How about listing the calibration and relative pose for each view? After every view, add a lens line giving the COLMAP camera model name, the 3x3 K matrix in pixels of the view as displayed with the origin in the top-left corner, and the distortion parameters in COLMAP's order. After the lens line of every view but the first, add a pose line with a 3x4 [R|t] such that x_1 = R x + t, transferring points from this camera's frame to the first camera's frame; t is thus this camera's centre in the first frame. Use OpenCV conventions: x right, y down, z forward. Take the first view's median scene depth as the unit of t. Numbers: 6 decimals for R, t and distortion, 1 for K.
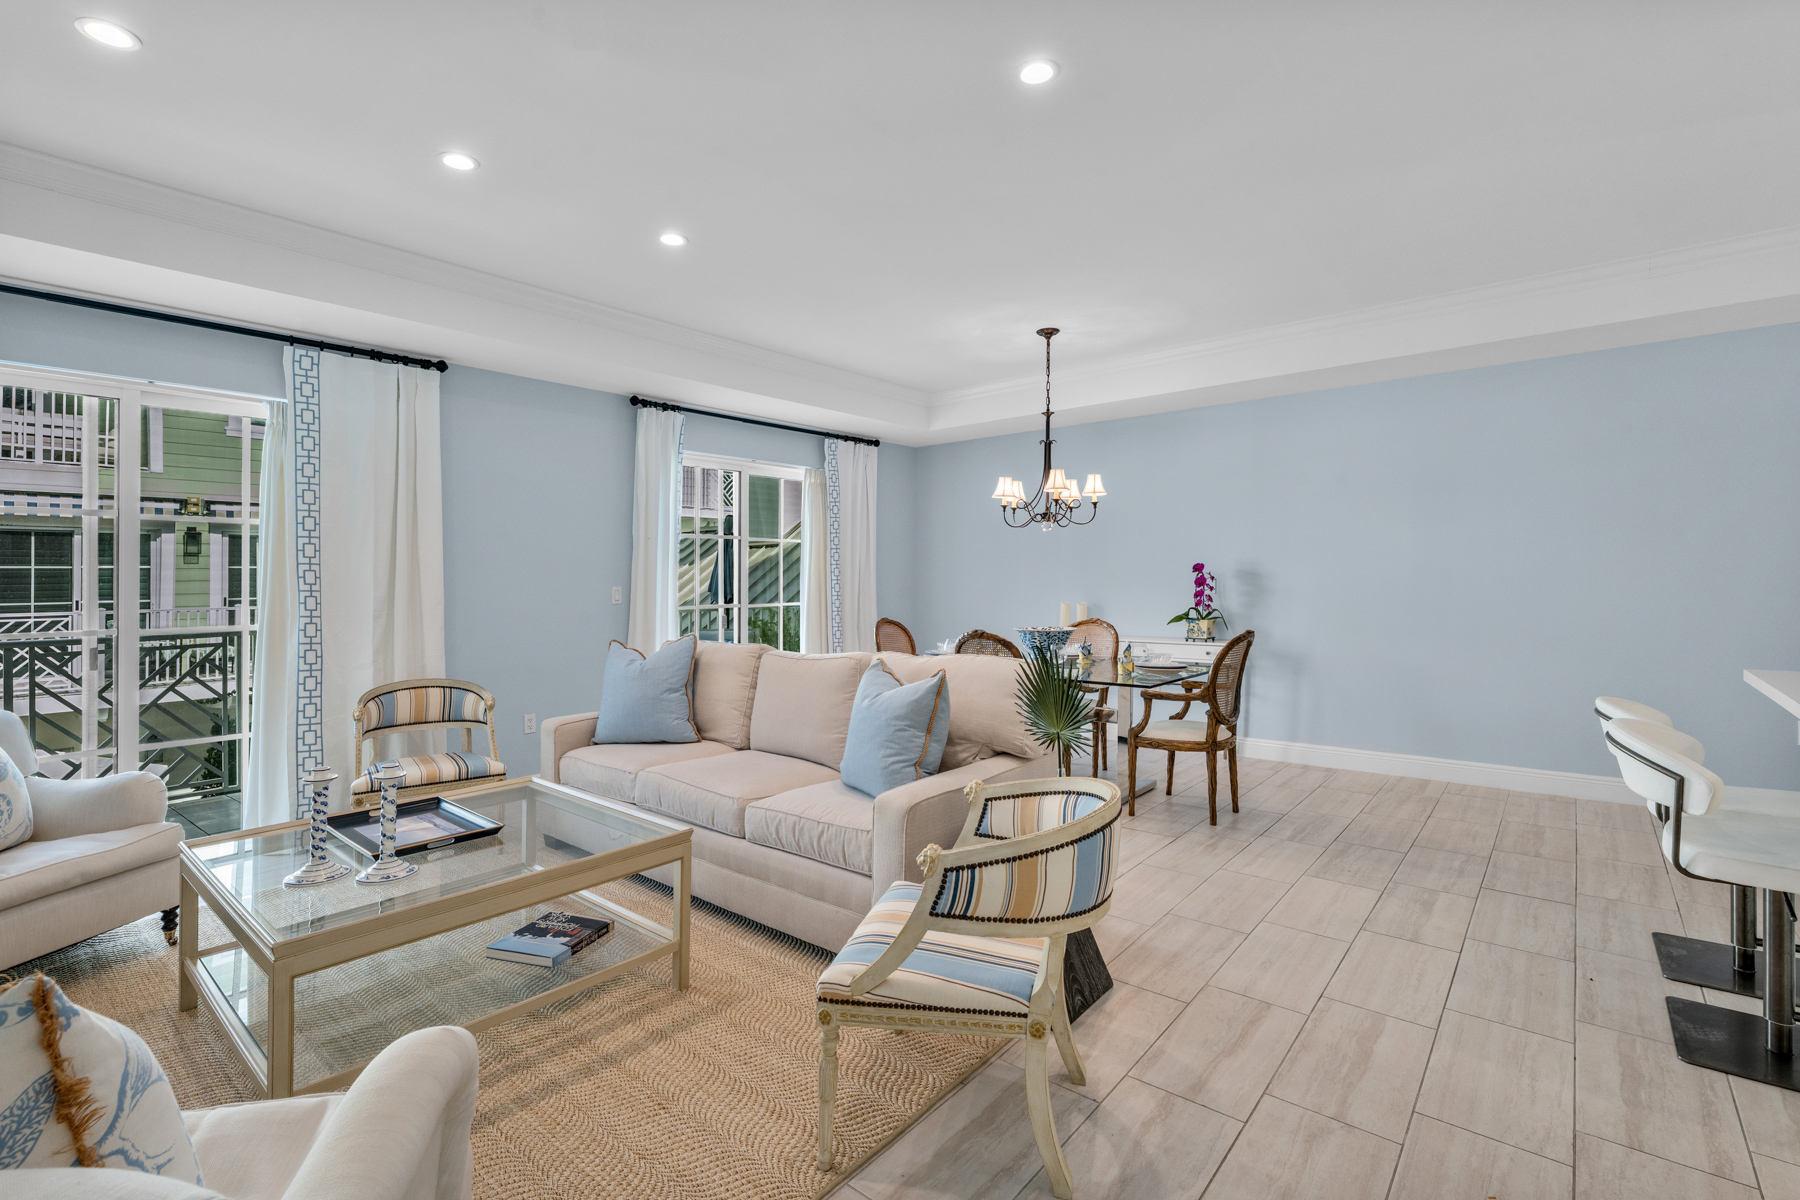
lens RADIAL K [[850.6, 0, 901.8], [0, 850.6, 582.1], [0, 0, 1]] dist [0.003119, 0.000476]
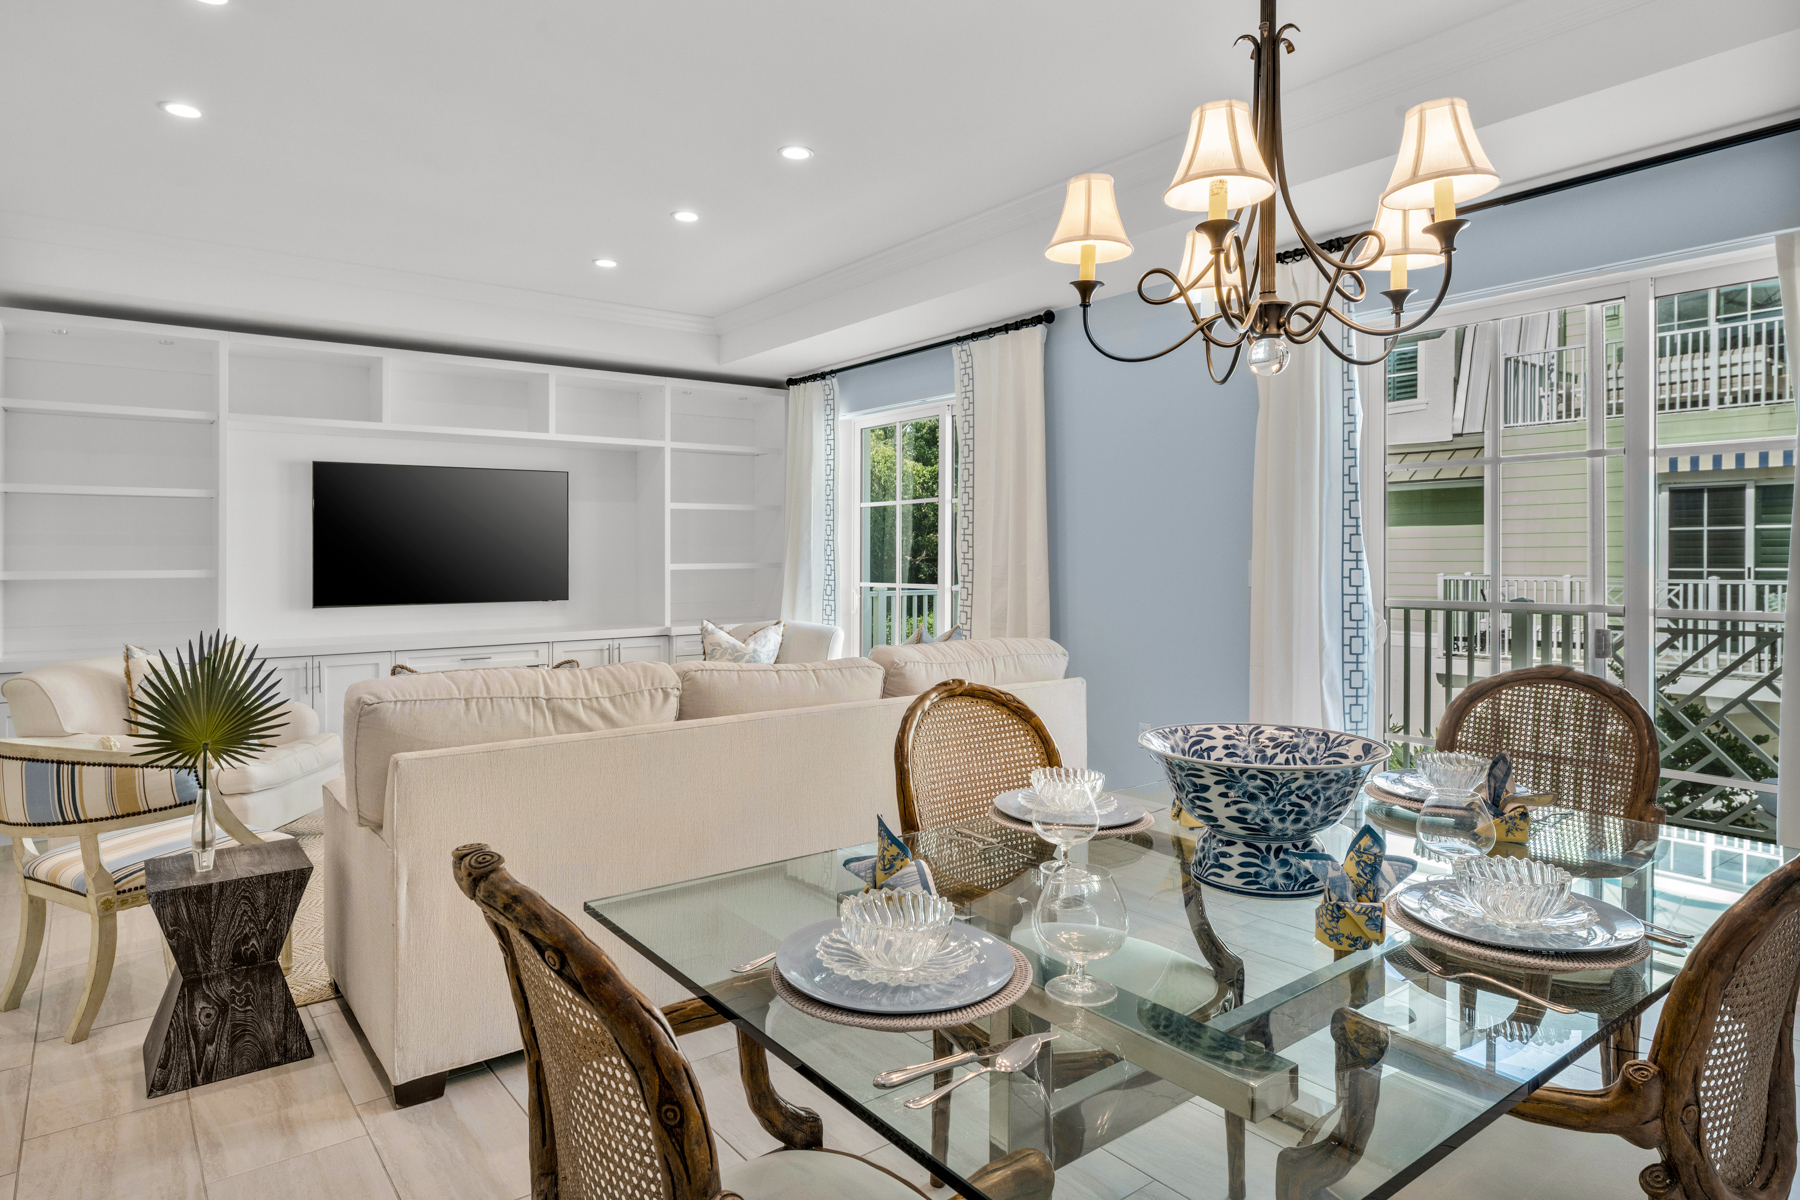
lens RADIAL K [[1048.6, 0, 905.6], [0, 1048.6, 554.4], [0, 0, 1]] dist [0.006409, 0.000535]
pose [[-0.232441, 0.011134, -0.972547, 0.659284], [0.001807, 0.999938, 0.011015, -0.010804], [0.972609, 0.000803, -0.232447, 1.223898]]
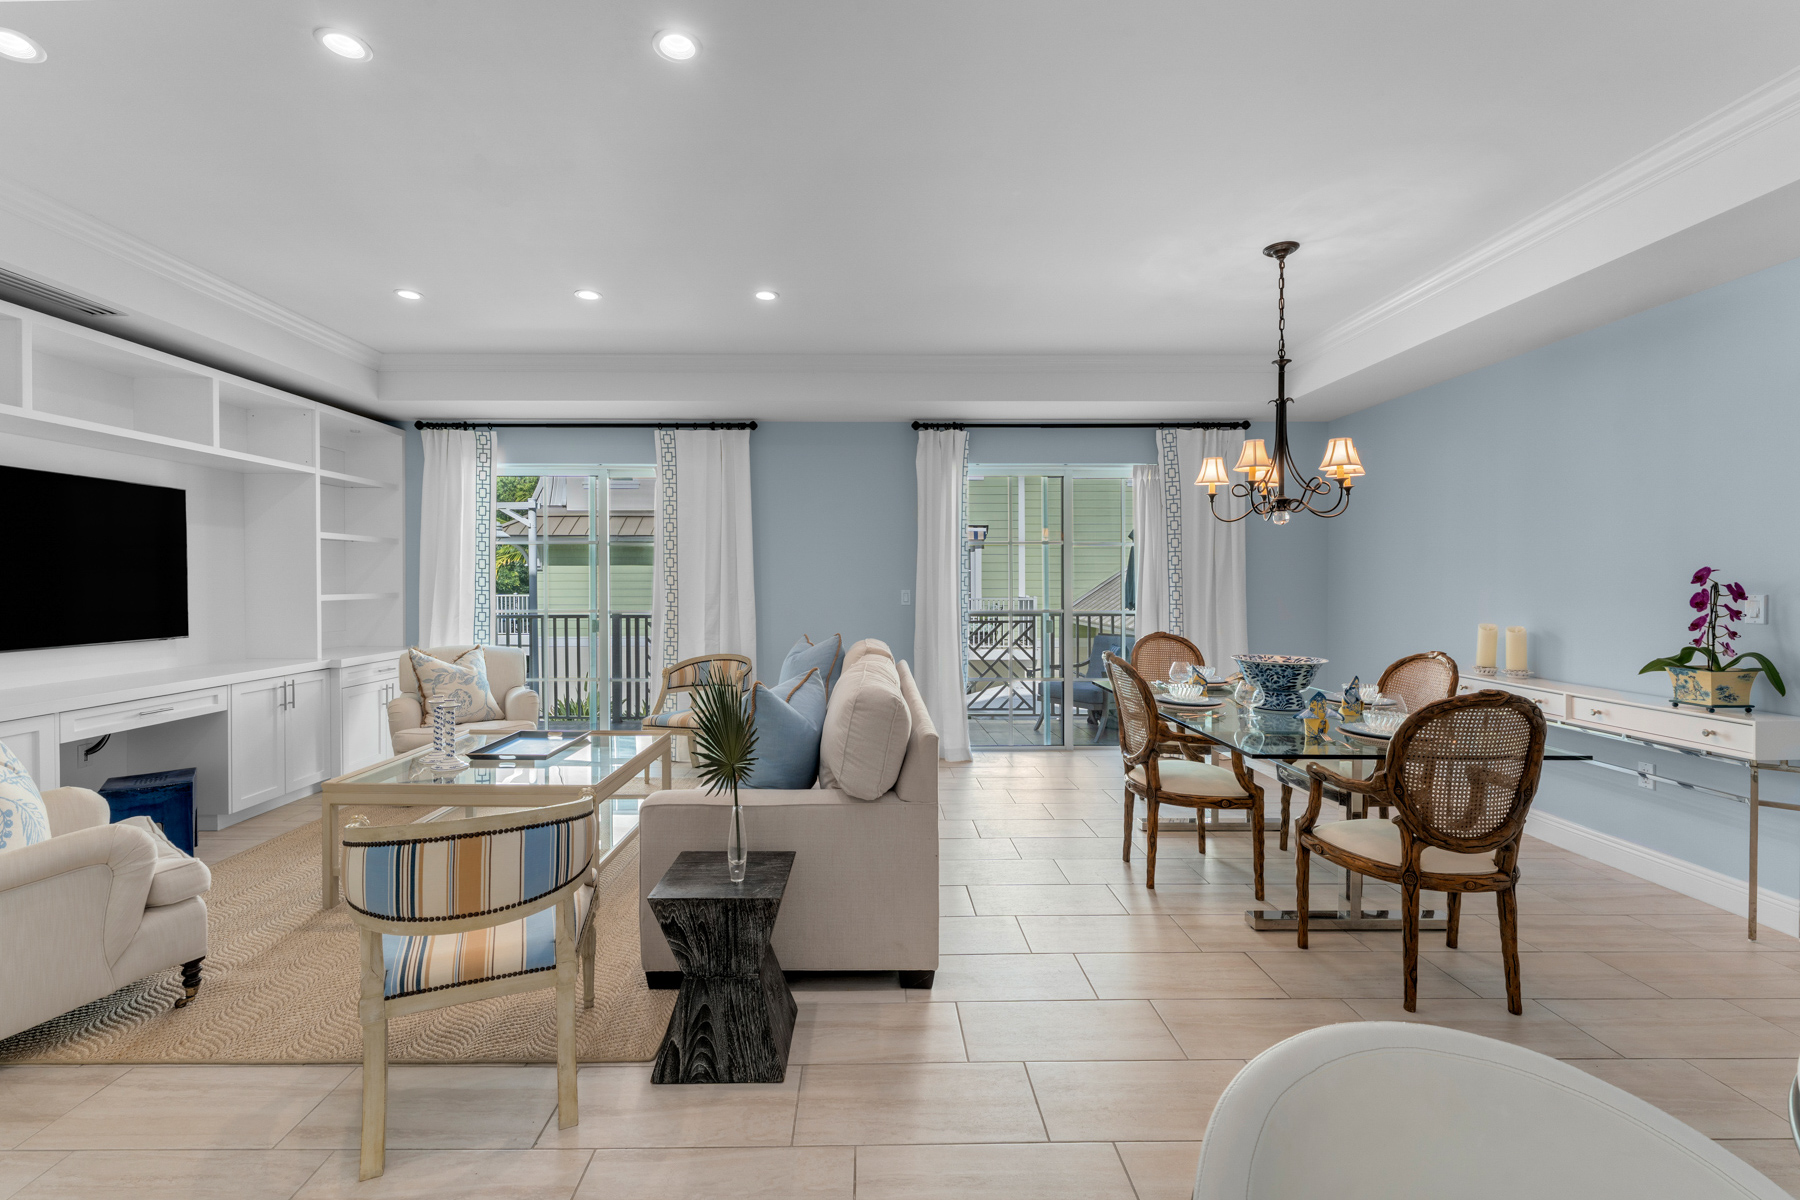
lens RADIAL K [[783.5, 0, 853.0], [0, 783.5, 580.7], [0, 0, 1]] dist [0.003928, 0.000232]
pose [[0.626605, 0.009467, -0.779279, 0.587886], [-0.011575, 0.999929, 0.002840, -0.012687], [0.779251, 0.007241, 0.626670, 0.377323]]
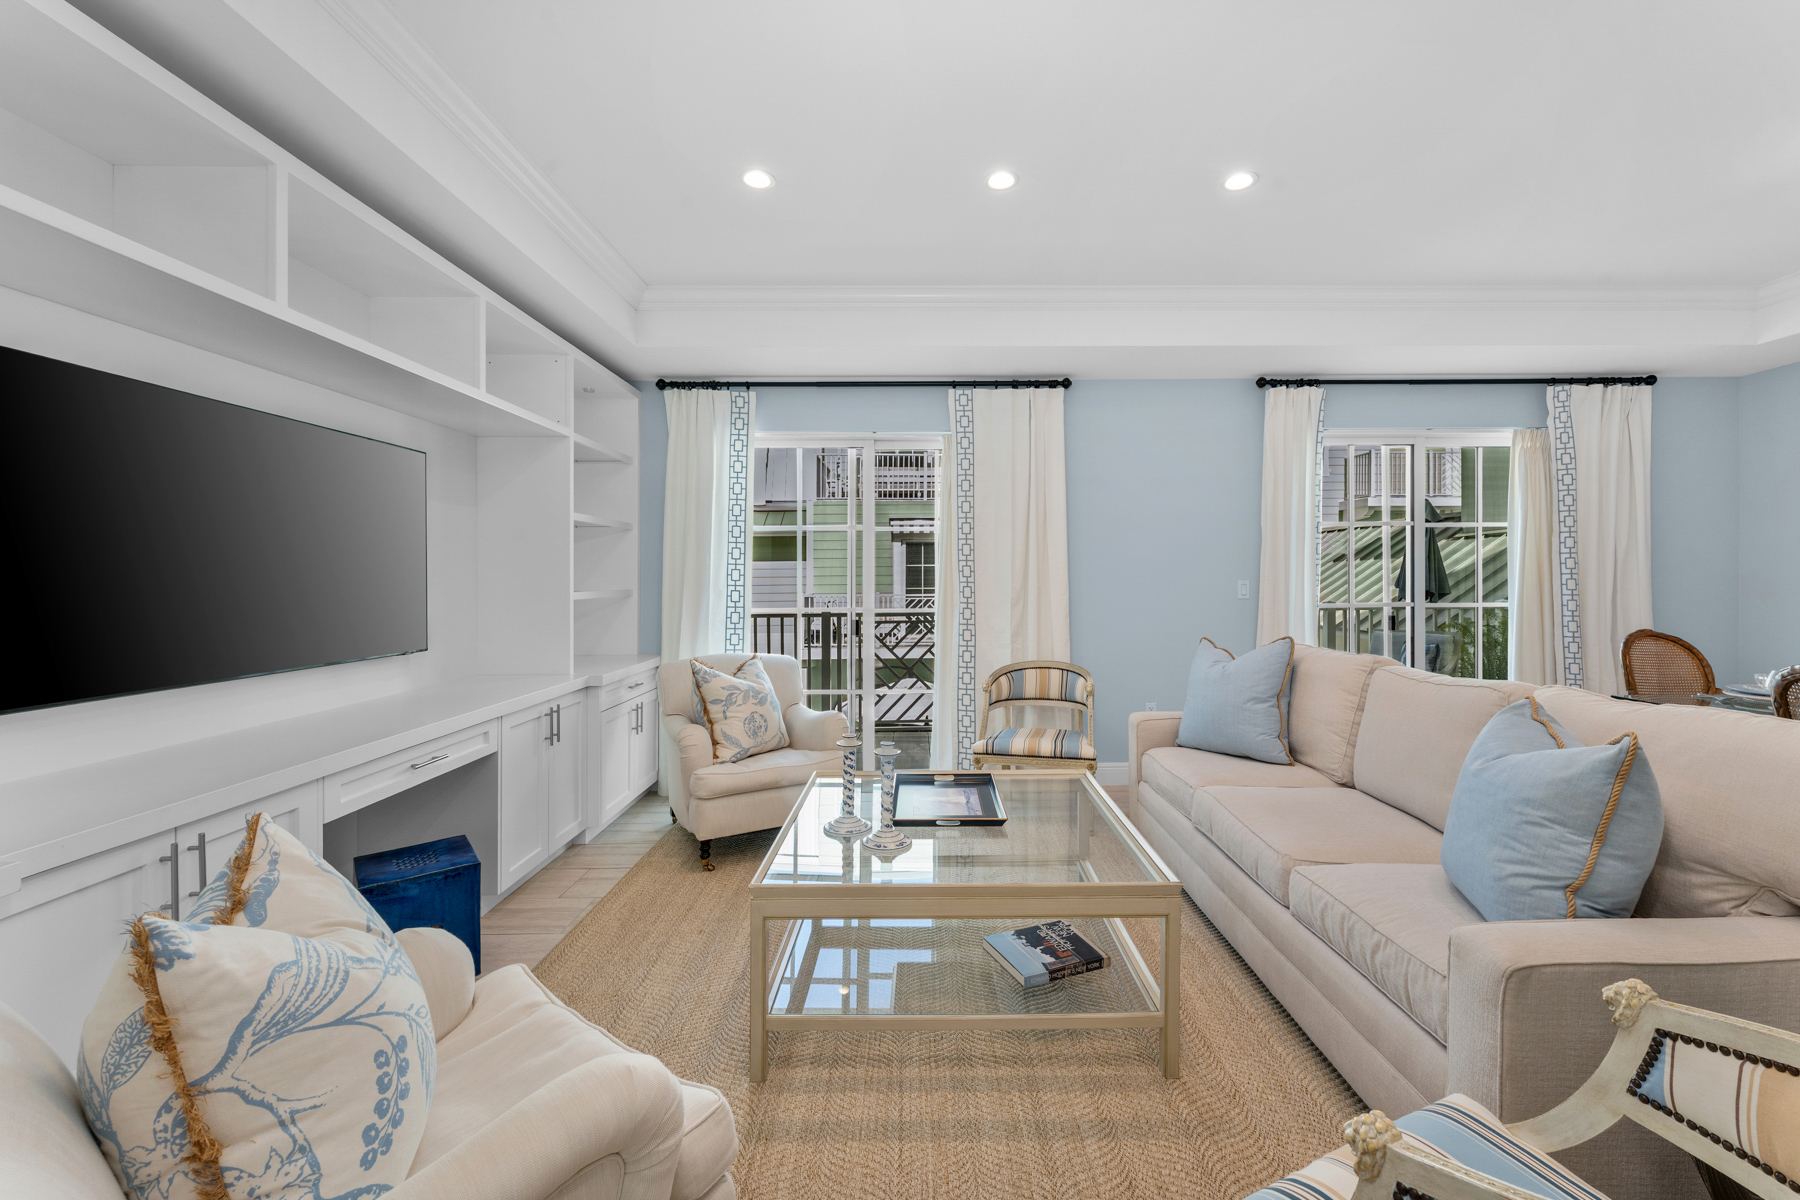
lens RADIAL K [[746.5, 0, 906.9], [0, 746.5, 569.1], [0, 0, 1]] dist [0.001759, -0.000944]
pose [[0.642895, -0.003936, -0.765944, 0.085190], [-0.002569, 0.999970, -0.007295, -0.000685], [0.765950, 0.006658, 0.642866, 0.228179]]
